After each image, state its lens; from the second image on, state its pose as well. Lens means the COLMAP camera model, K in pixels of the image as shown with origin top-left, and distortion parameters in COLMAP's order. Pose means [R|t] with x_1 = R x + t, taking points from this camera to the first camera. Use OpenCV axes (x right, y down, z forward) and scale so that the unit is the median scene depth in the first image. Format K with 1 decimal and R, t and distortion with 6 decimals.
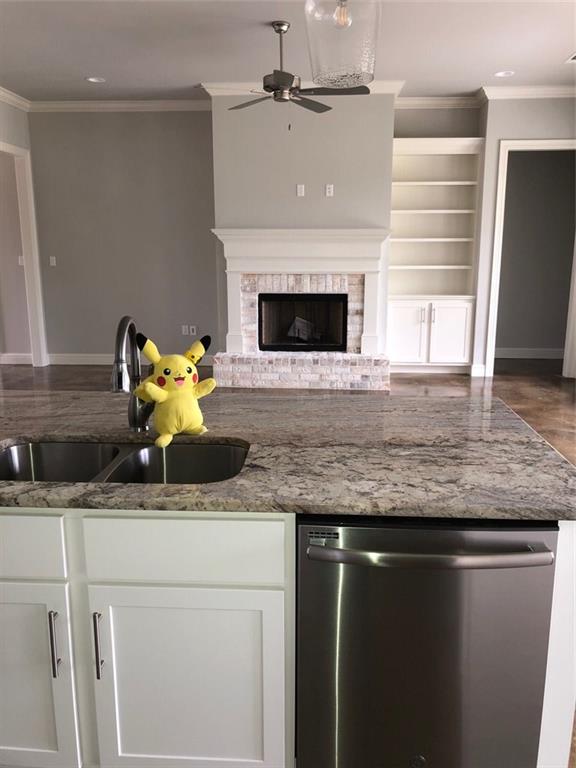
lens RADIAL K [[627.8, 0, 287.8], [0, 627.8, 381.5], [0, 0, 1]] dist [0.023652, -0.005412]
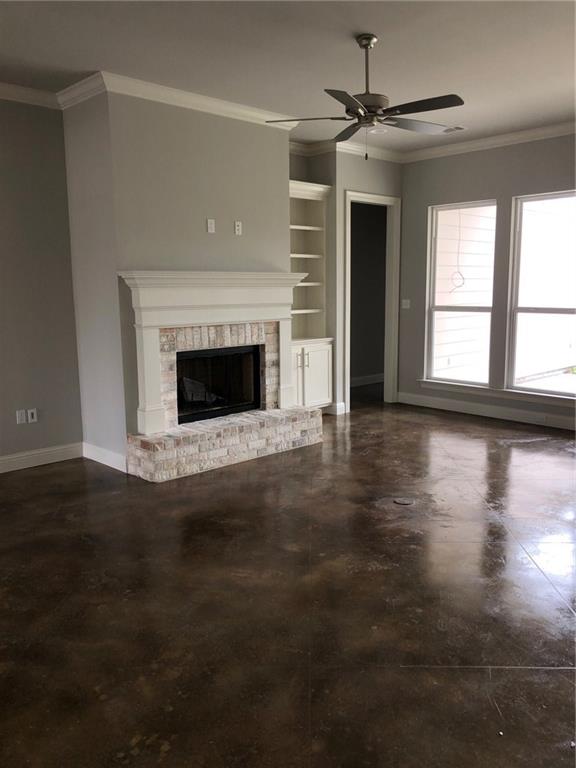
lens RADIAL K [[627.8, 0, 302.3], [0, 627.8, 387.1], [0, 0, 1]] dist [0.023652, -0.005412]
pose [[0.666589, -0.125962, 0.734706, -0.529060], [0.168805, 0.985523, 0.015809, -0.084546], [-0.726060, 0.113484, 0.678202, 0.365614]]
